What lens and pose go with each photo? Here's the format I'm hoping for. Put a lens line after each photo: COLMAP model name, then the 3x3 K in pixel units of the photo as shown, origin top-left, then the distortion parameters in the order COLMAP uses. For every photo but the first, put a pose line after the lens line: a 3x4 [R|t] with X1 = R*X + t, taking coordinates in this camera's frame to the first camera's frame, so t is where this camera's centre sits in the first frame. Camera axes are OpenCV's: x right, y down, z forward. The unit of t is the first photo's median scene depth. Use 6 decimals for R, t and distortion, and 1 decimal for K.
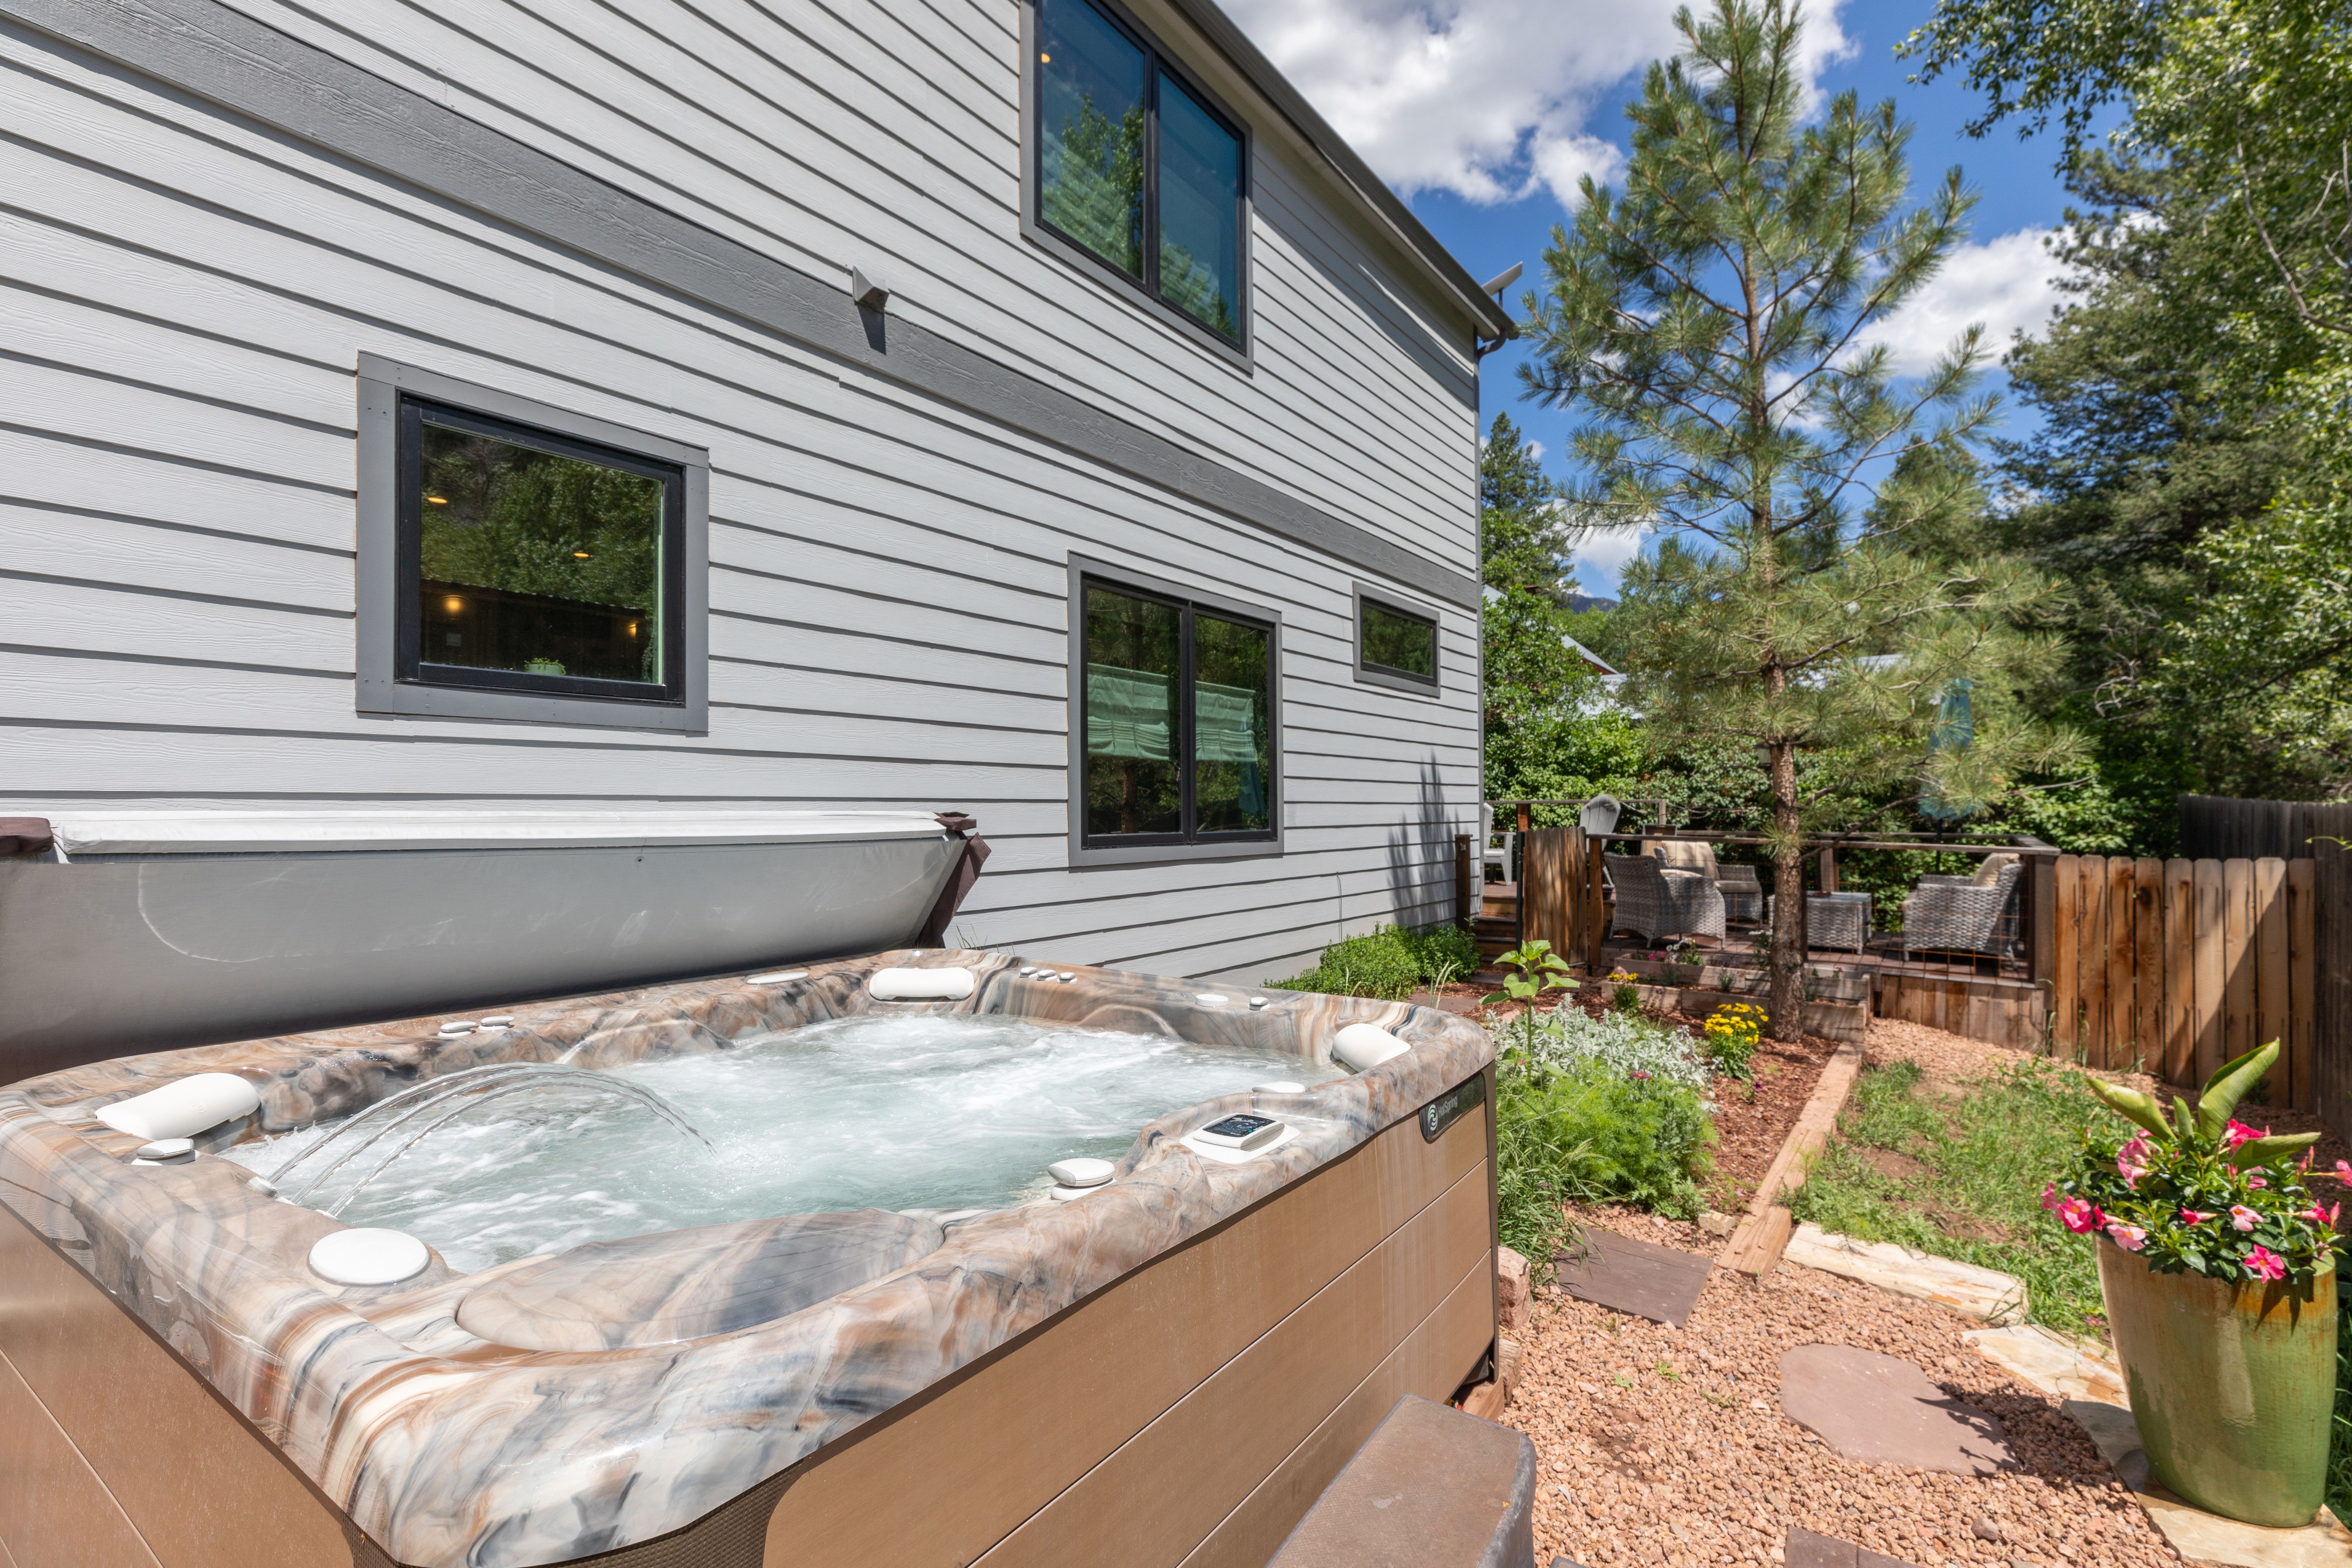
lens RADIAL K [[1065.5, 0, 1187.3], [0, 1065.5, 795.7], [0, 0, 1]] dist [0.012895, -0.003075]
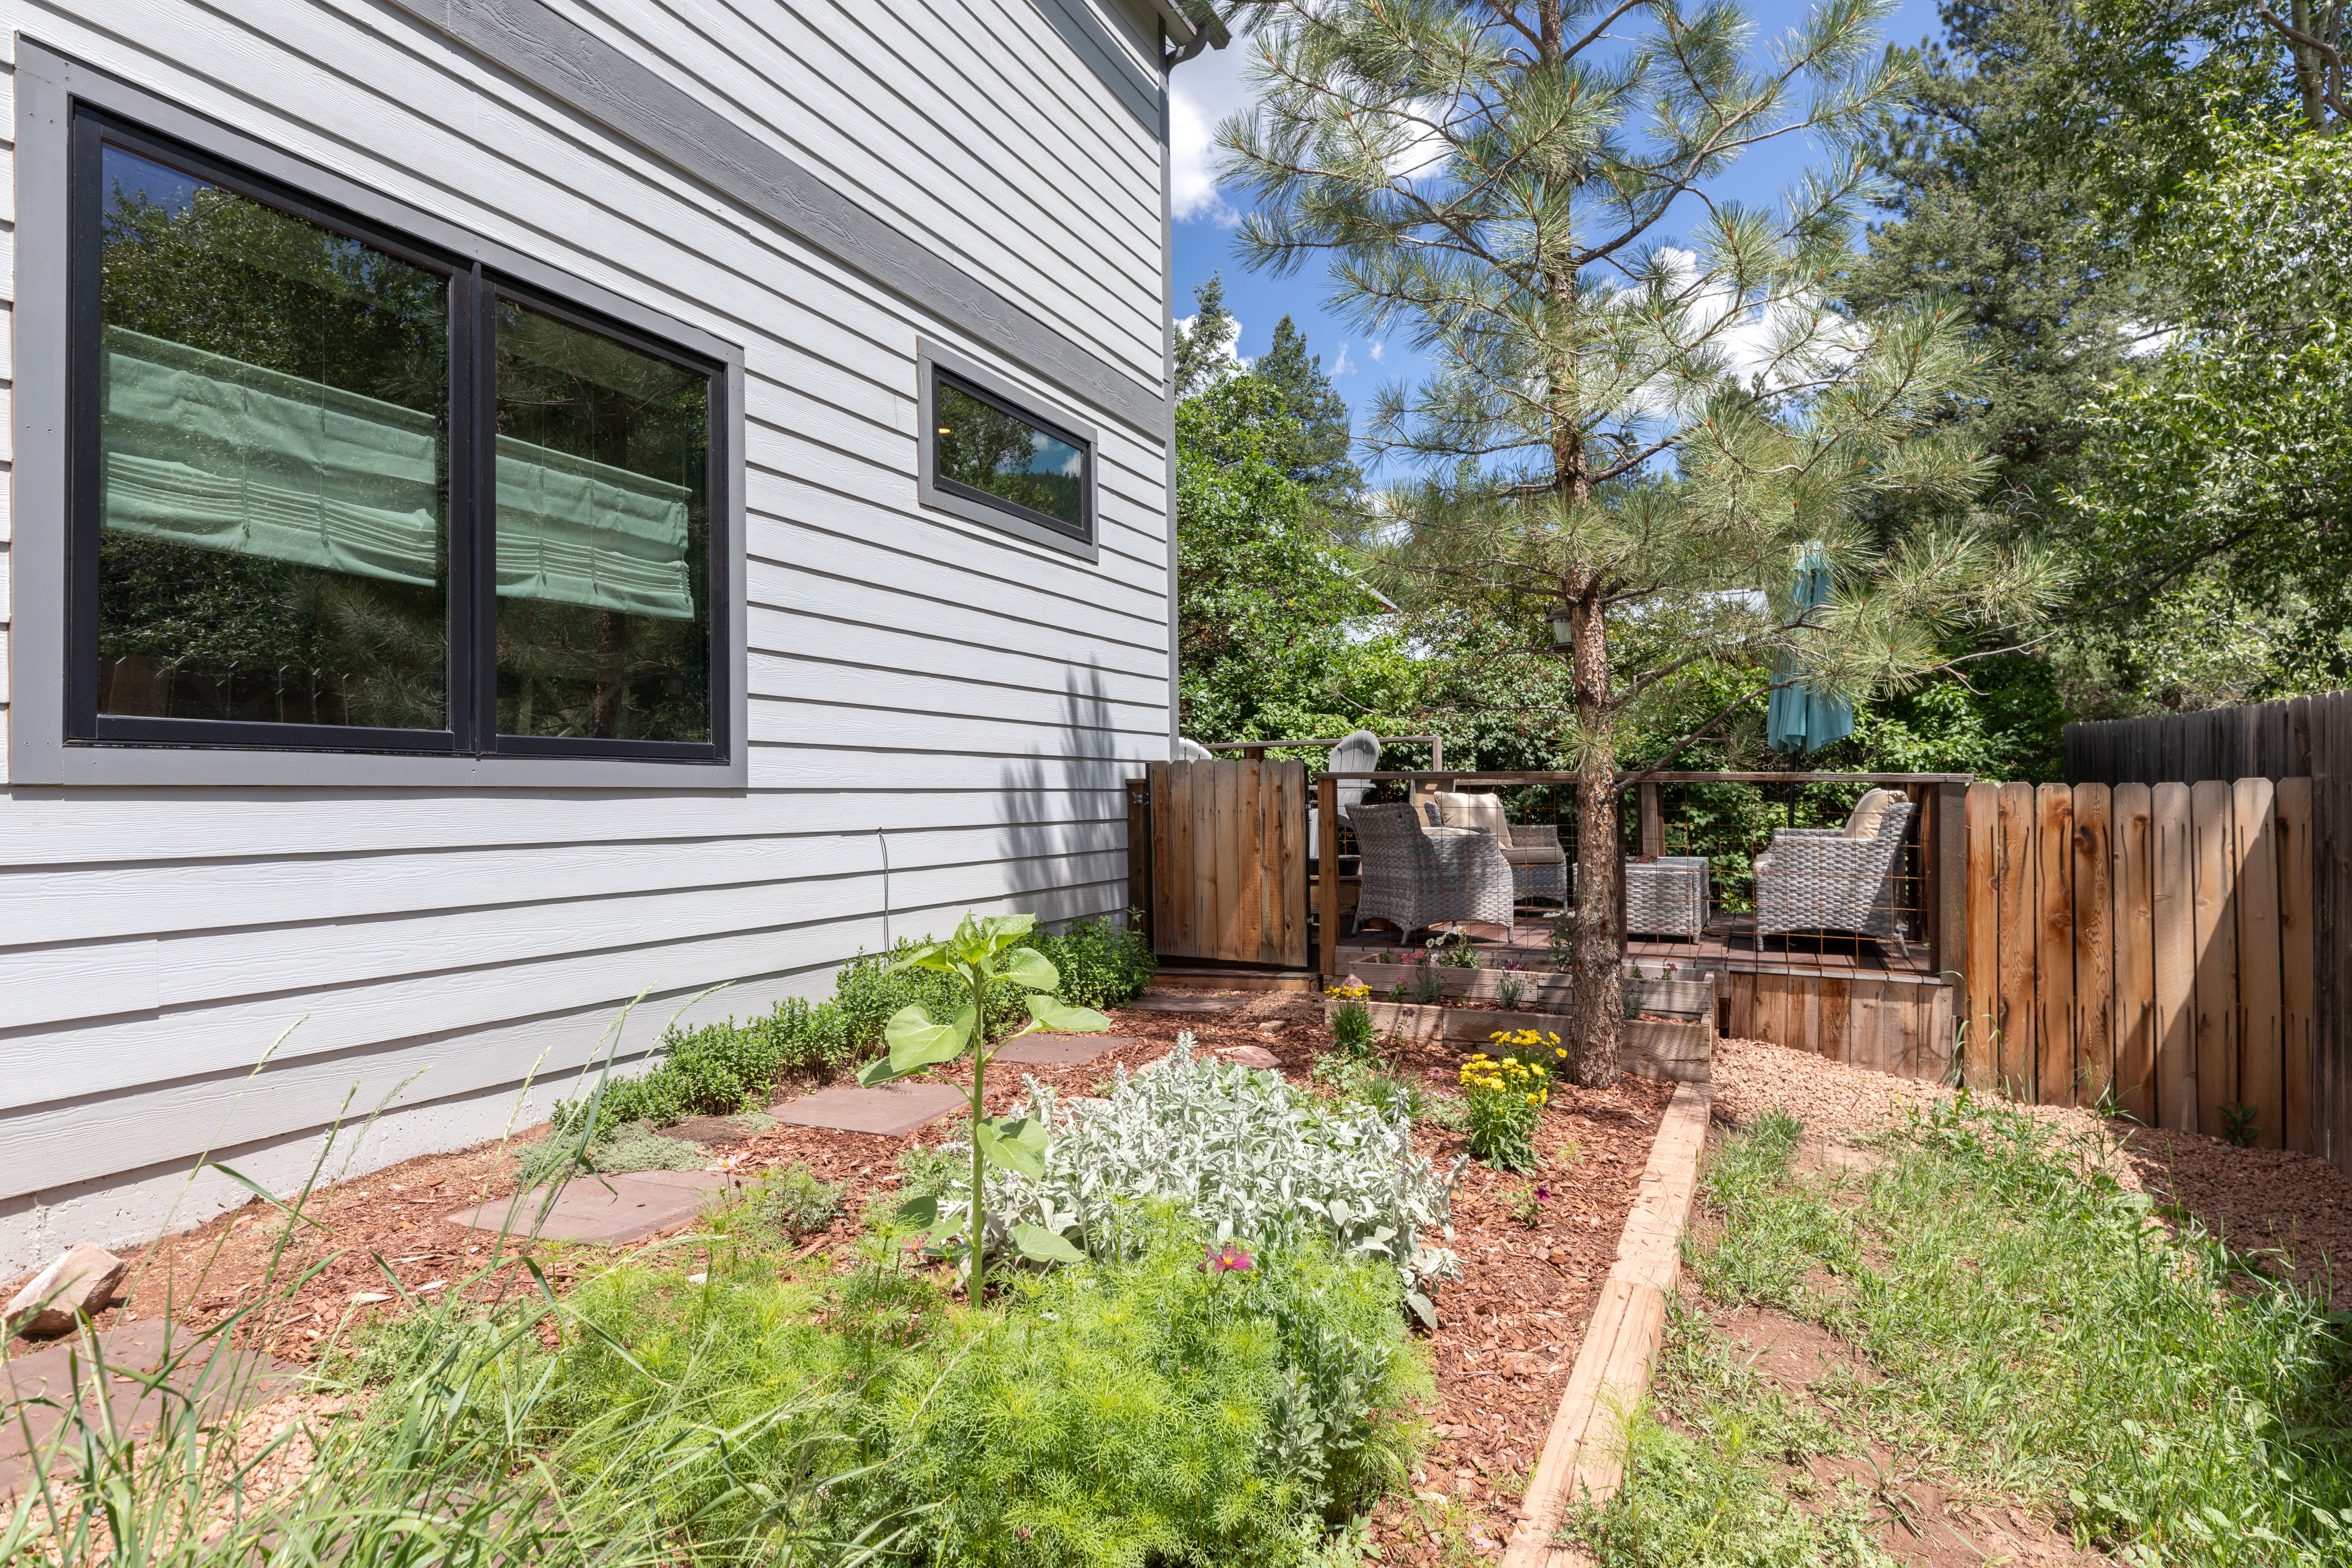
lens RADIAL K [[1286.2, 0, 1168.8], [0, 1286.2, 780.2], [0, 0, 1]] dist [0.009630, -0.001428]
pose [[0.982747, -0.007368, 0.184808, 0.164166], [0.007743, 0.999969, -0.001307, 0.047650], [-0.184793, 0.002715, 0.982774, 0.285376]]
